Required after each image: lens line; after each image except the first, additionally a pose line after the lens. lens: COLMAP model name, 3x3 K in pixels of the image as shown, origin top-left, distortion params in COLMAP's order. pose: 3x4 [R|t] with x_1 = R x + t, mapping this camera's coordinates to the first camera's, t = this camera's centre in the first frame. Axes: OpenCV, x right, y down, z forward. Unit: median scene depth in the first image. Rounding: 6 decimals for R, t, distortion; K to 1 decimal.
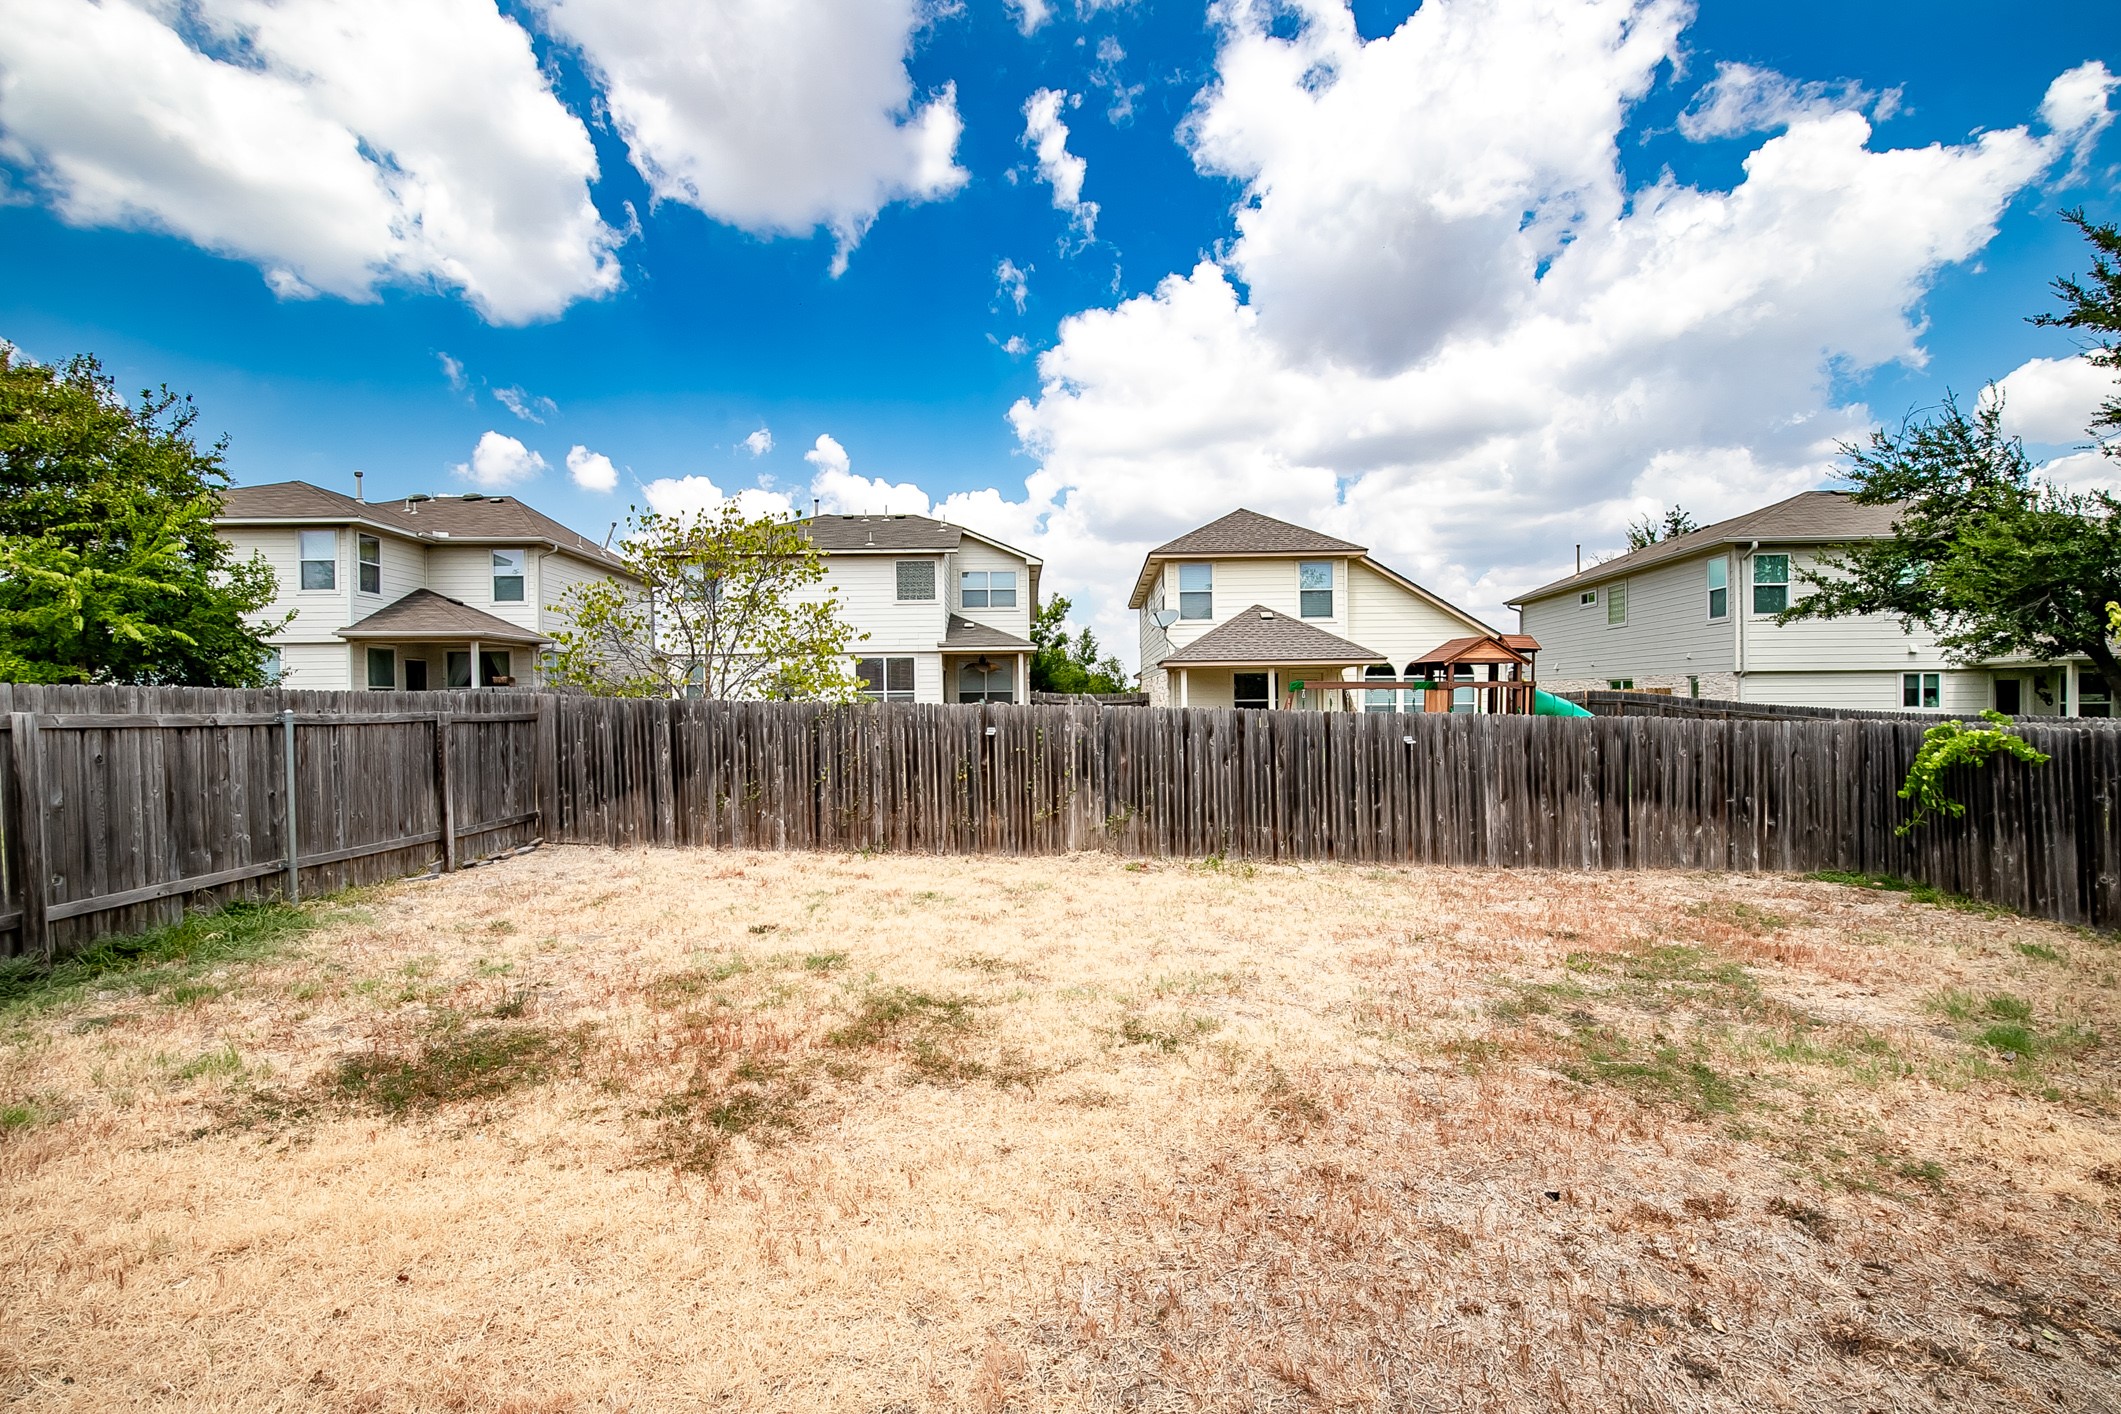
lens RADIAL K [[962.7, 0, 1053.6], [0, 962.7, 703.6], [0, 0, 1]] dist [-0.029915, -0.000094]
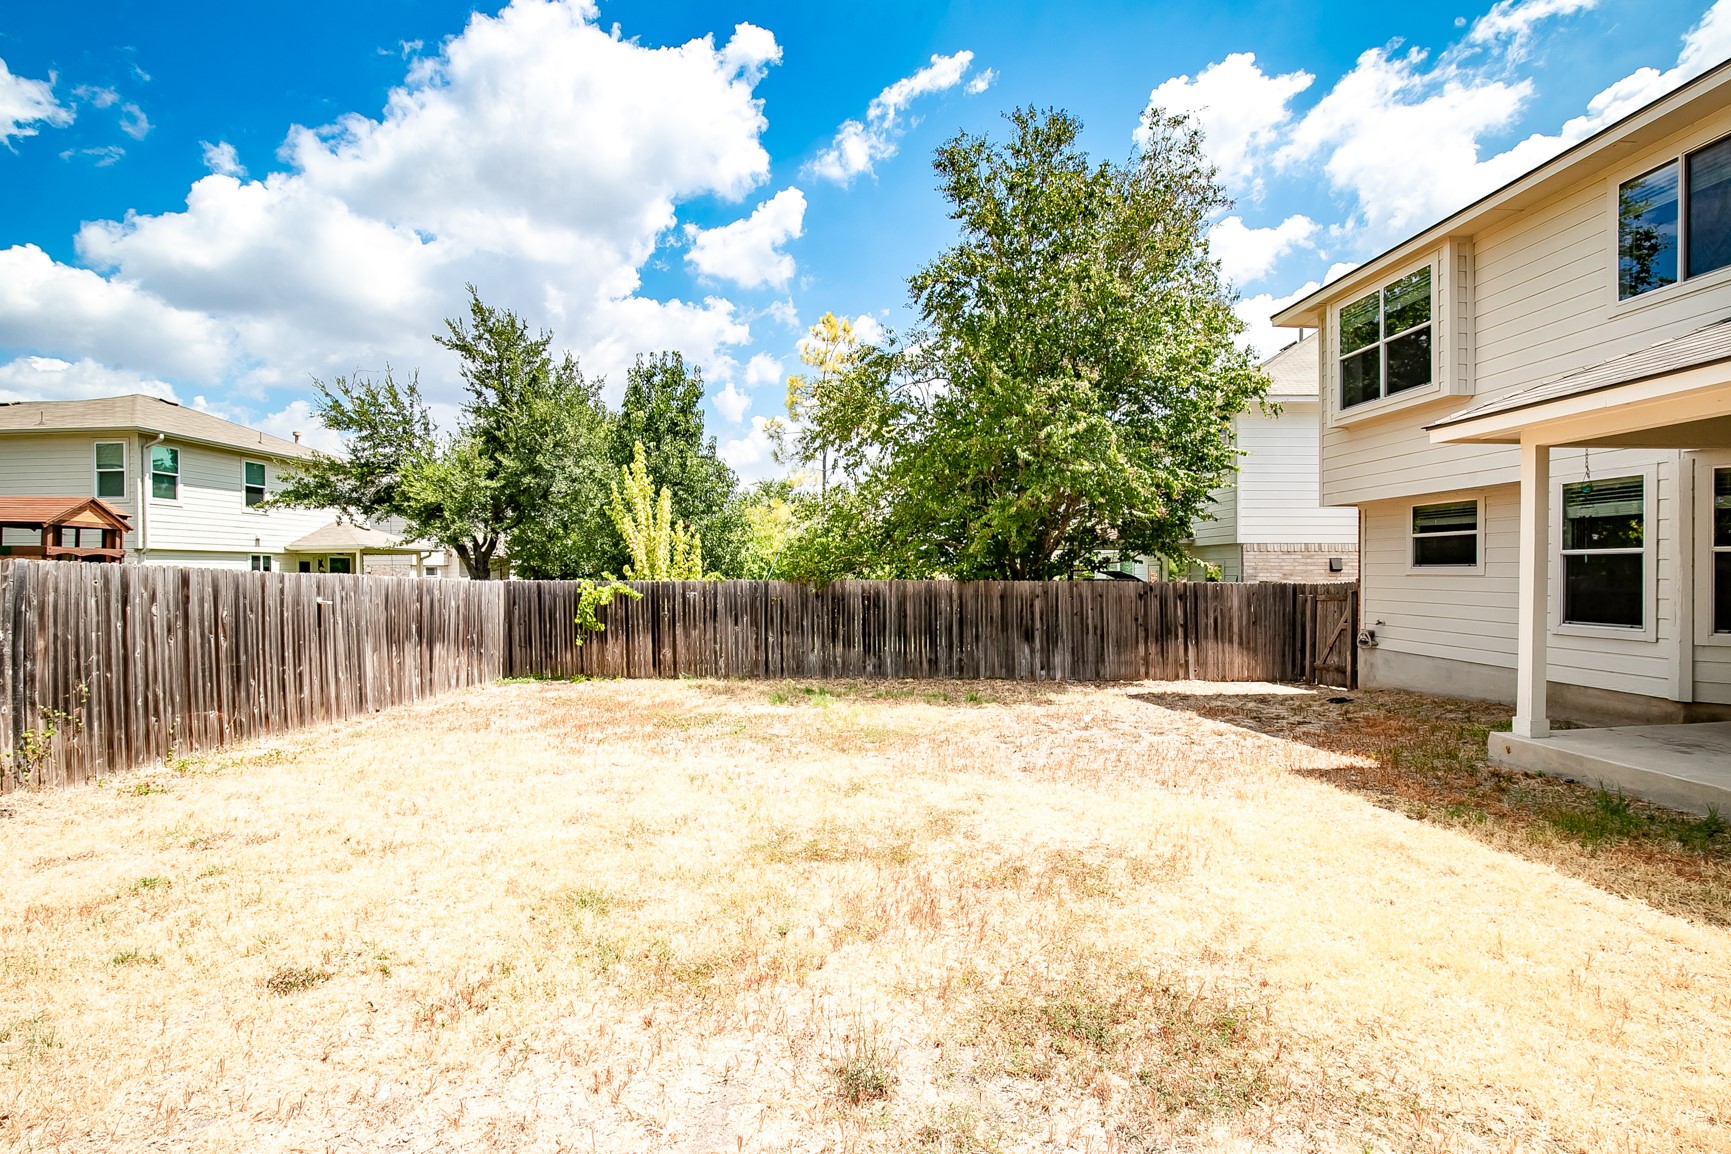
lens RADIAL K [[785.7, 0, 859.9], [0, 785.7, 574.3], [0, 0, 1]] dist [-0.029915, -0.000094]
pose [[-0.056178, 0.006663, 0.998399, -0.473501], [0.009325, 0.999938, -0.006149, 0.020201], [-0.998377, 0.008965, -0.056236, 0.481107]]
